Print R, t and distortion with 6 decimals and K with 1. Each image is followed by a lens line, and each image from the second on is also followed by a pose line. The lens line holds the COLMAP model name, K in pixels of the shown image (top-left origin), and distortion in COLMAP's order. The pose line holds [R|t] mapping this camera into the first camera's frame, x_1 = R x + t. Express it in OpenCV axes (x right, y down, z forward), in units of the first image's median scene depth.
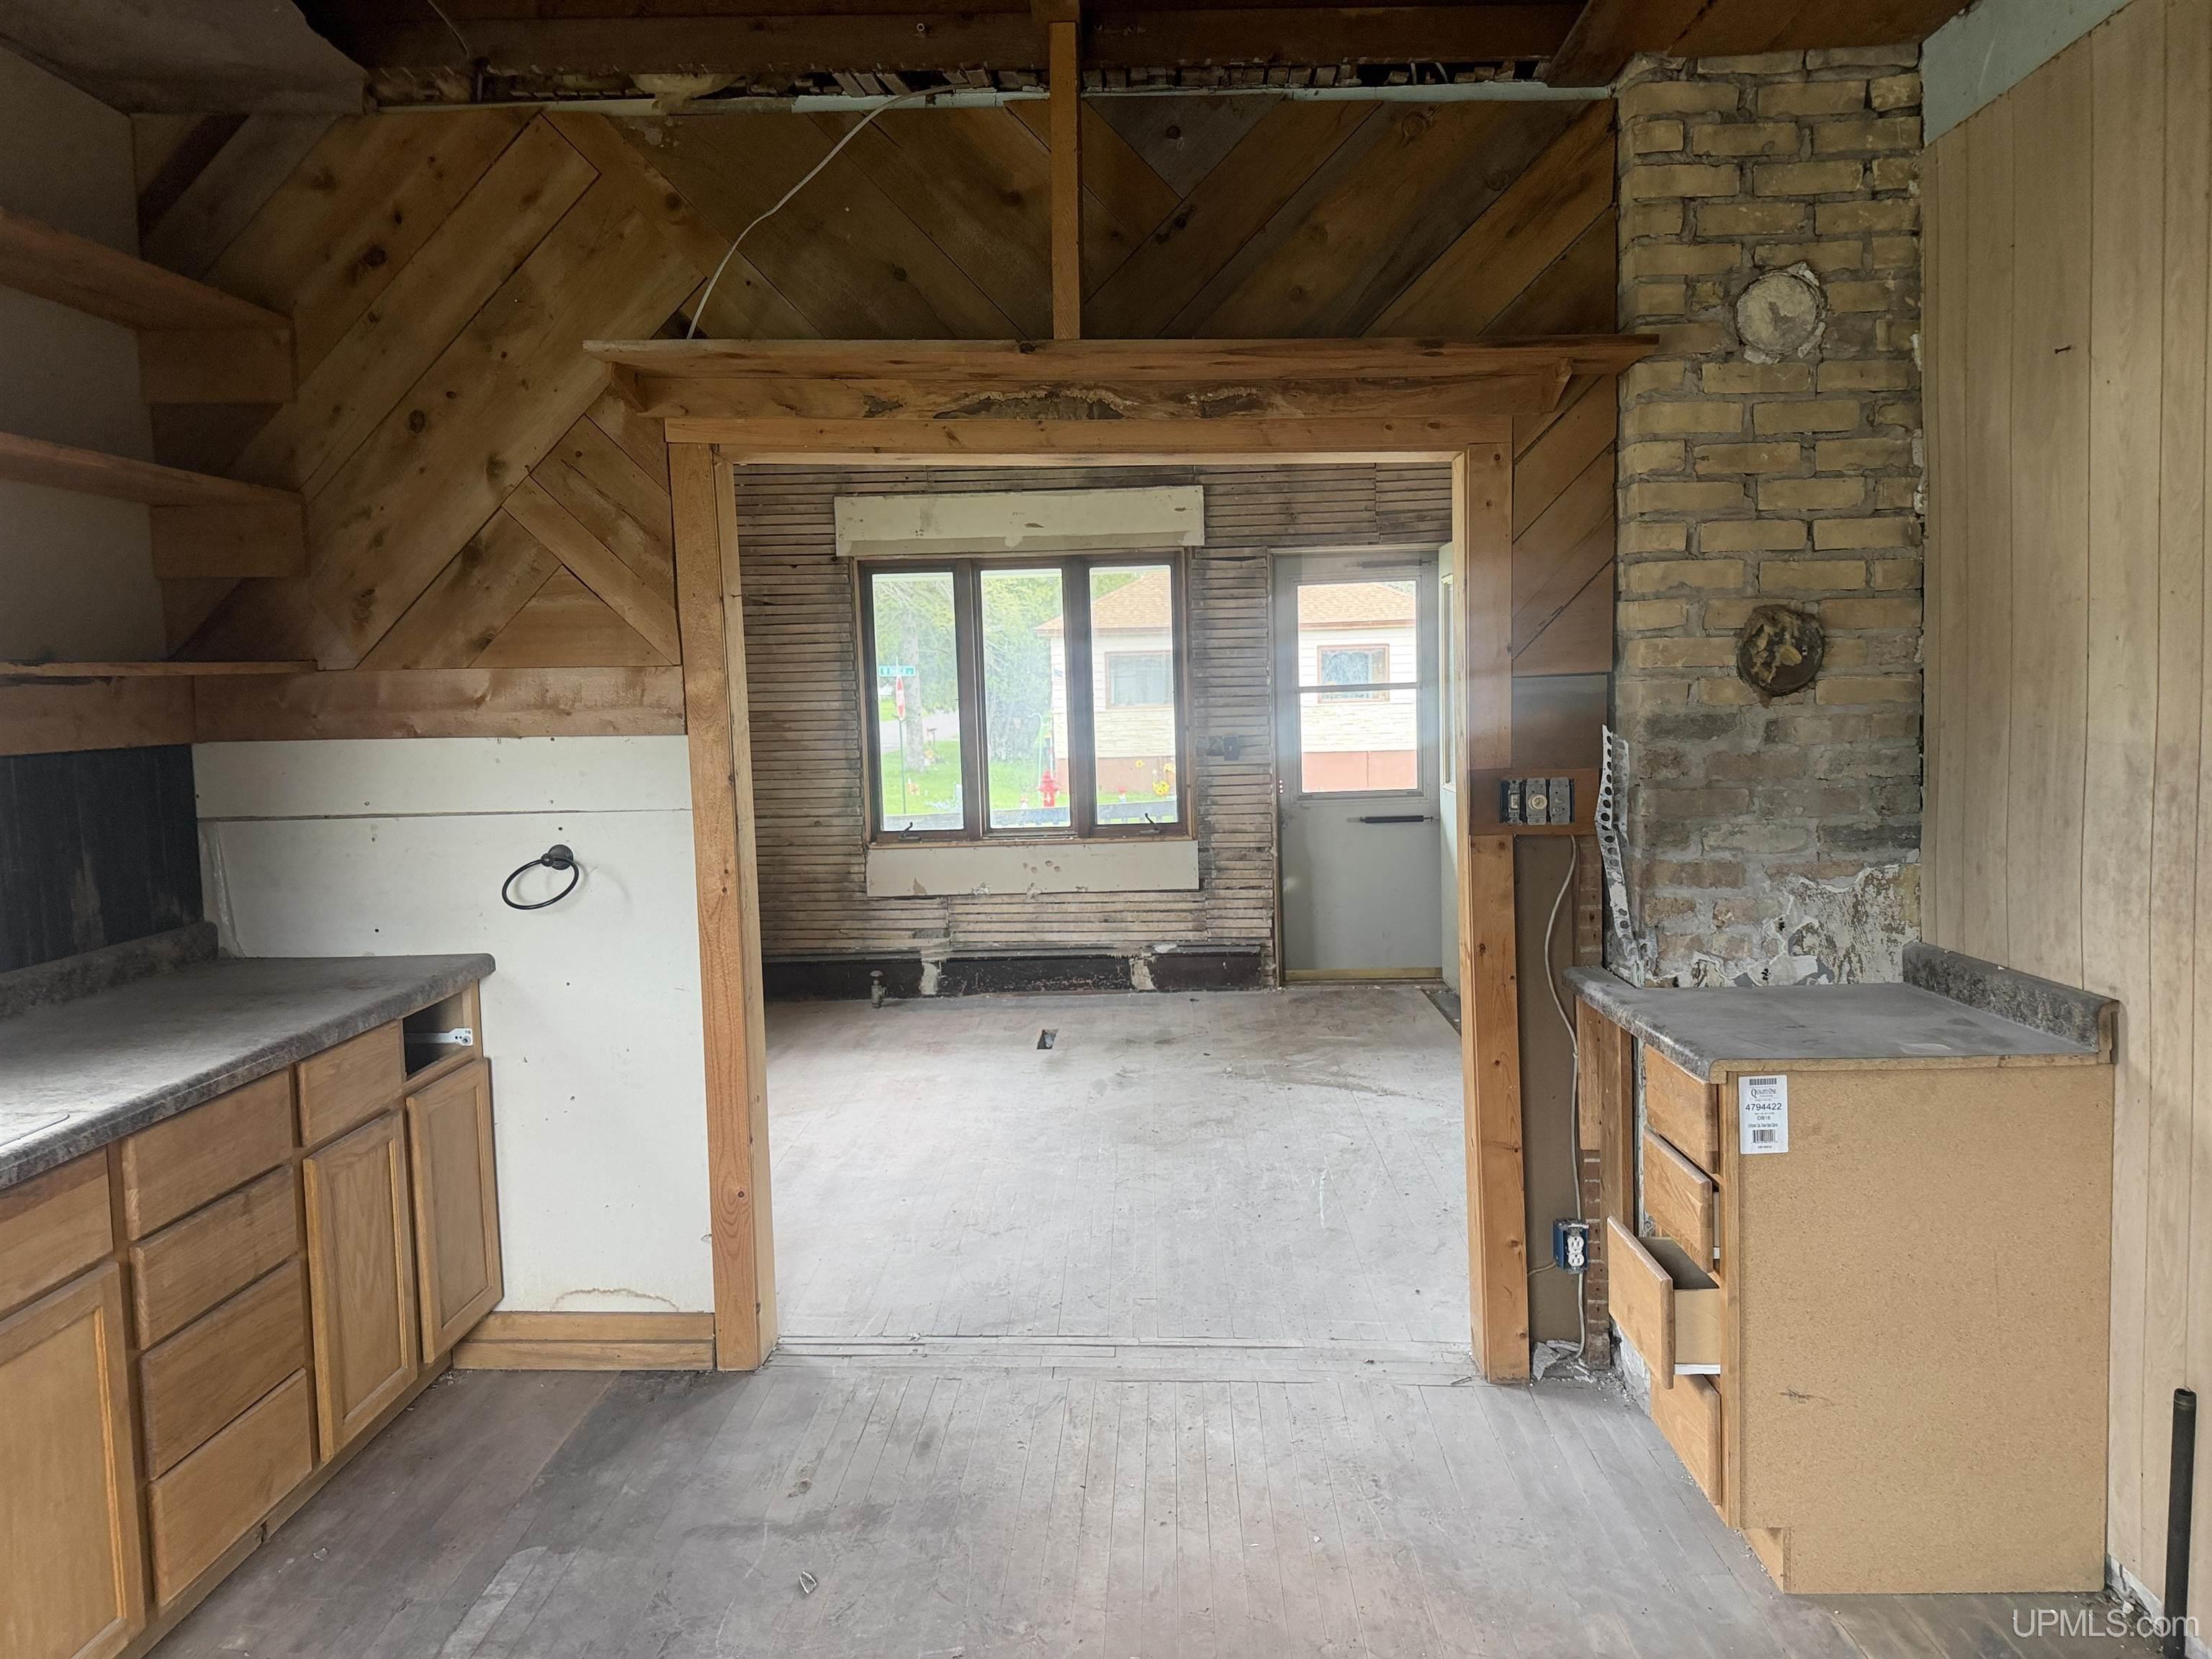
lens RADIAL K [[1552.1, 0, 1107.3], [0, 1552.1, 840.3], [0, 0, 1]] dist [0.058268, -0.077419]
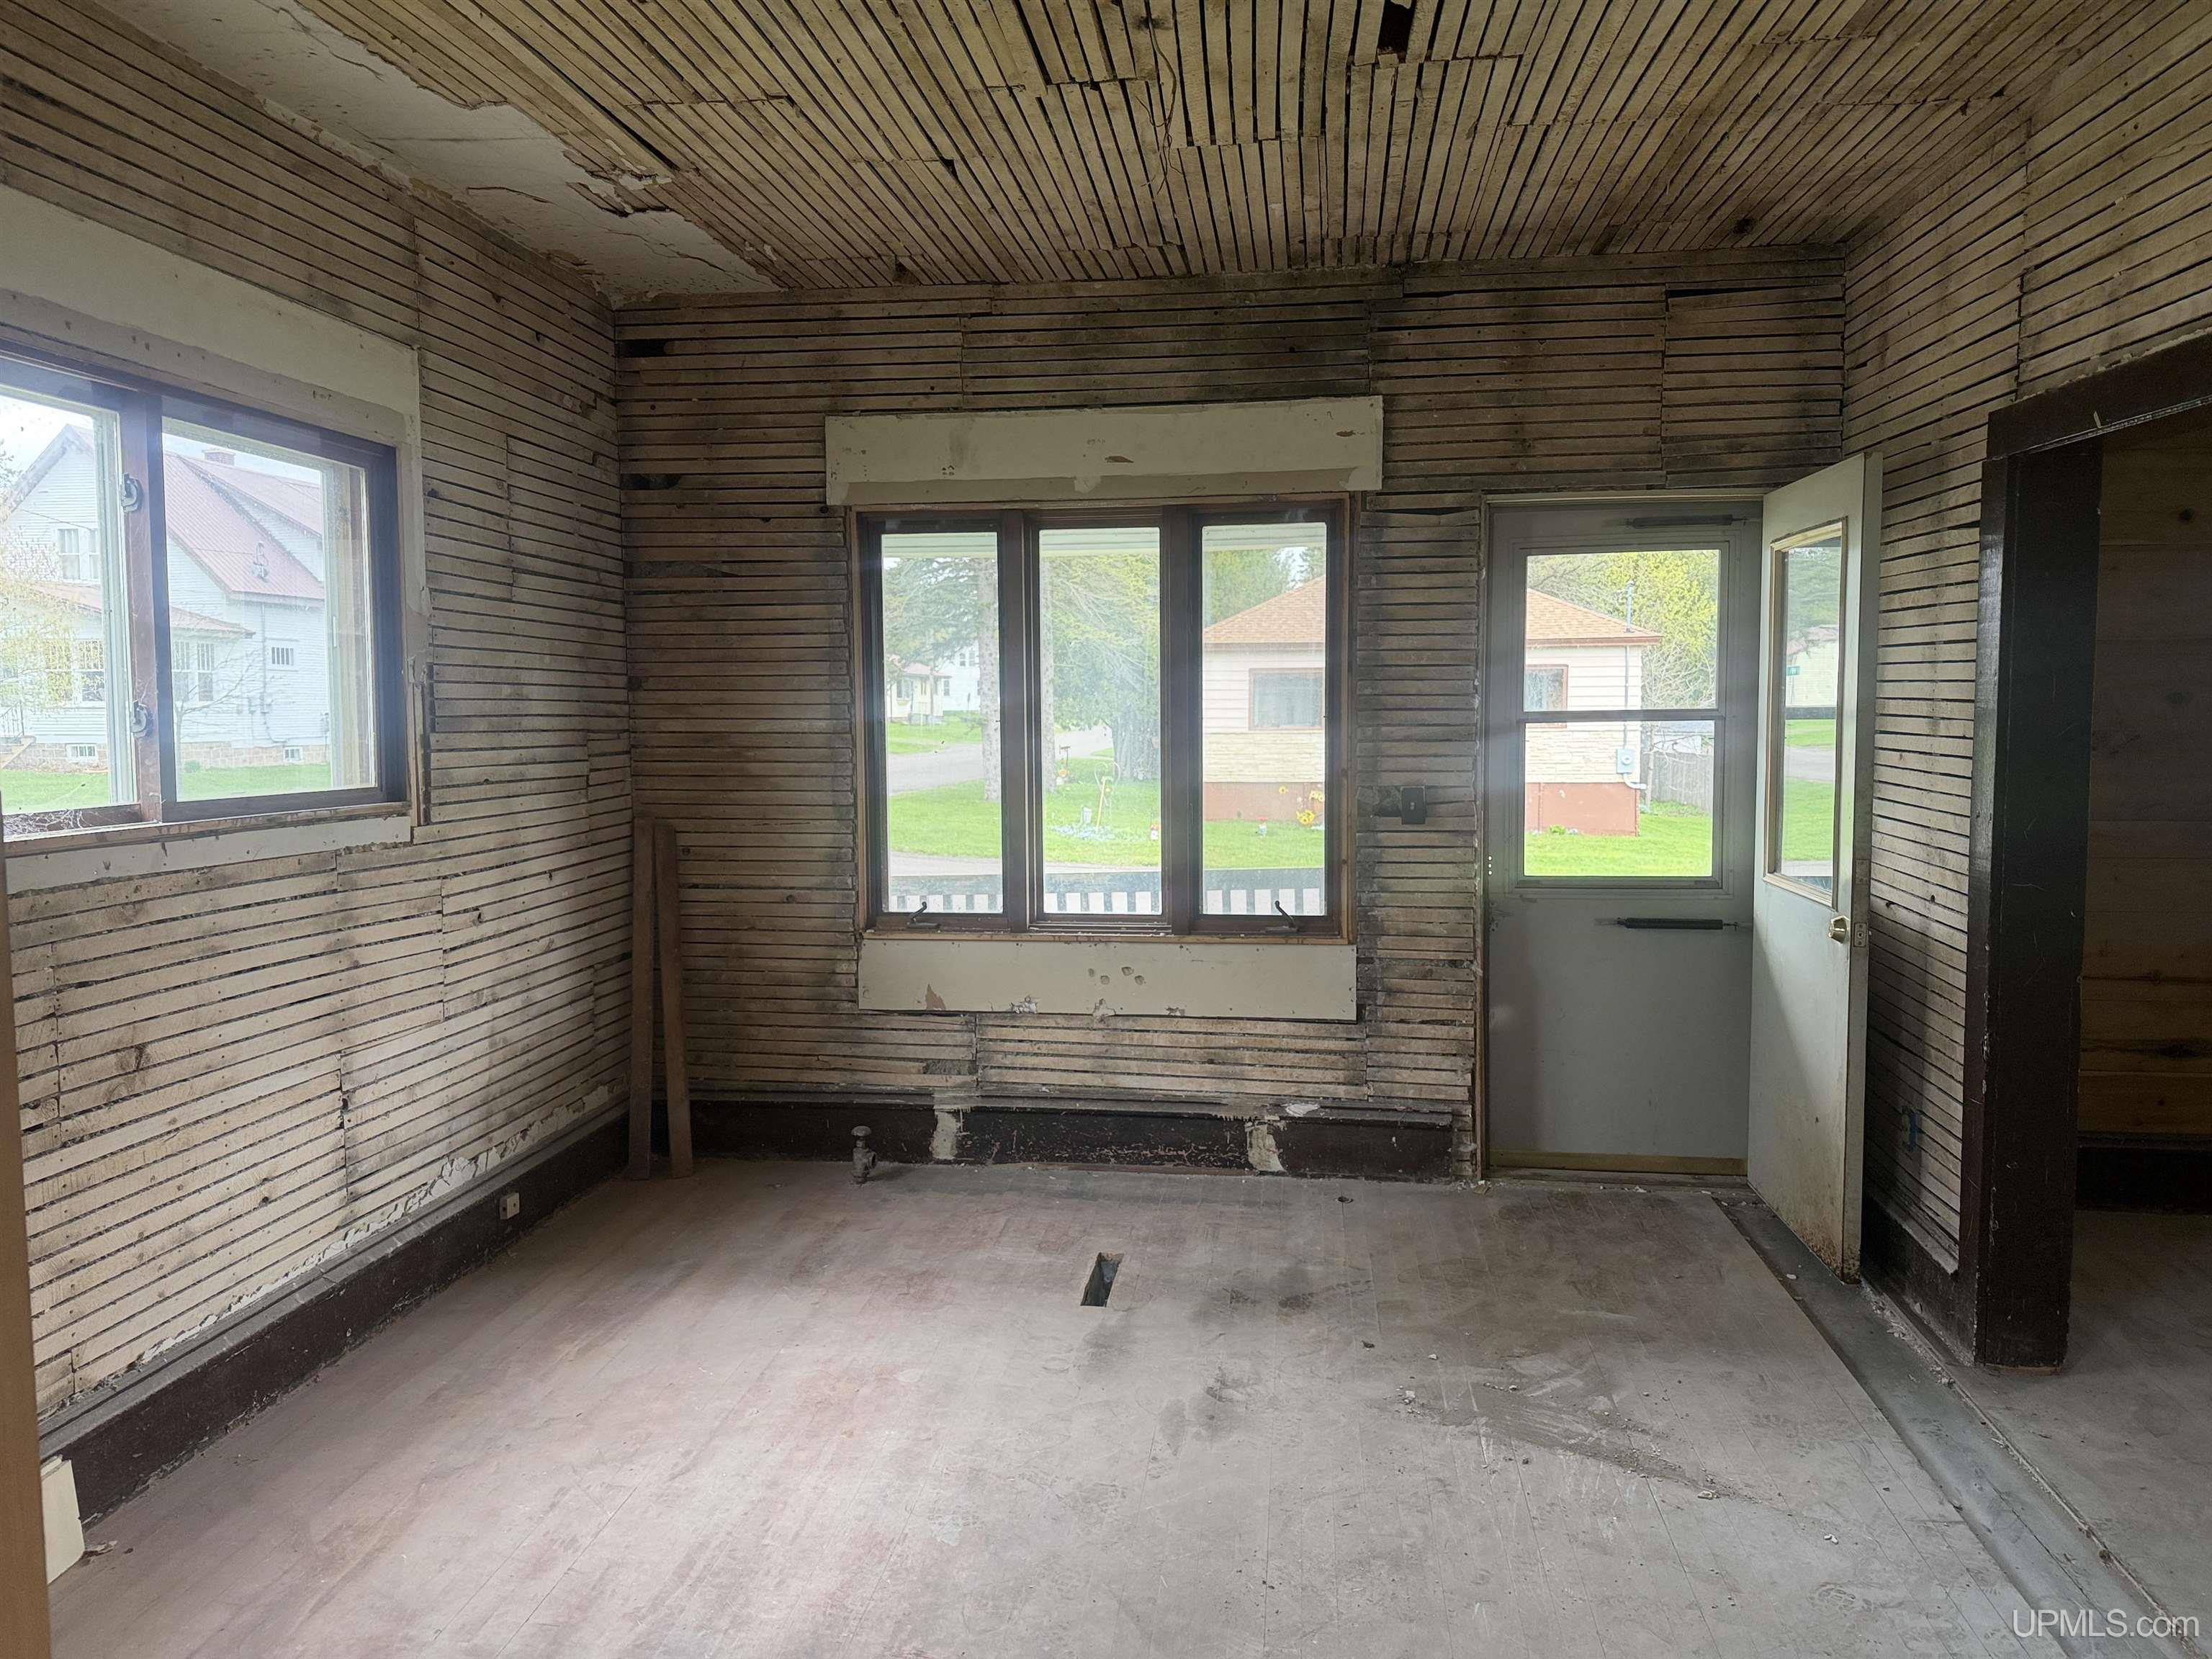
lens RADIAL K [[1552.1, 0, 1081.1], [0, 1552.1, 831.9], [0, 0, 1]] dist [0.058268, -0.077419]
pose [[0.993605, 0.029577, -0.108967, 0.025661], [-0.031374, 0.999398, -0.014815, -0.066896], [0.108463, 0.018139, 0.993935, 0.668002]]
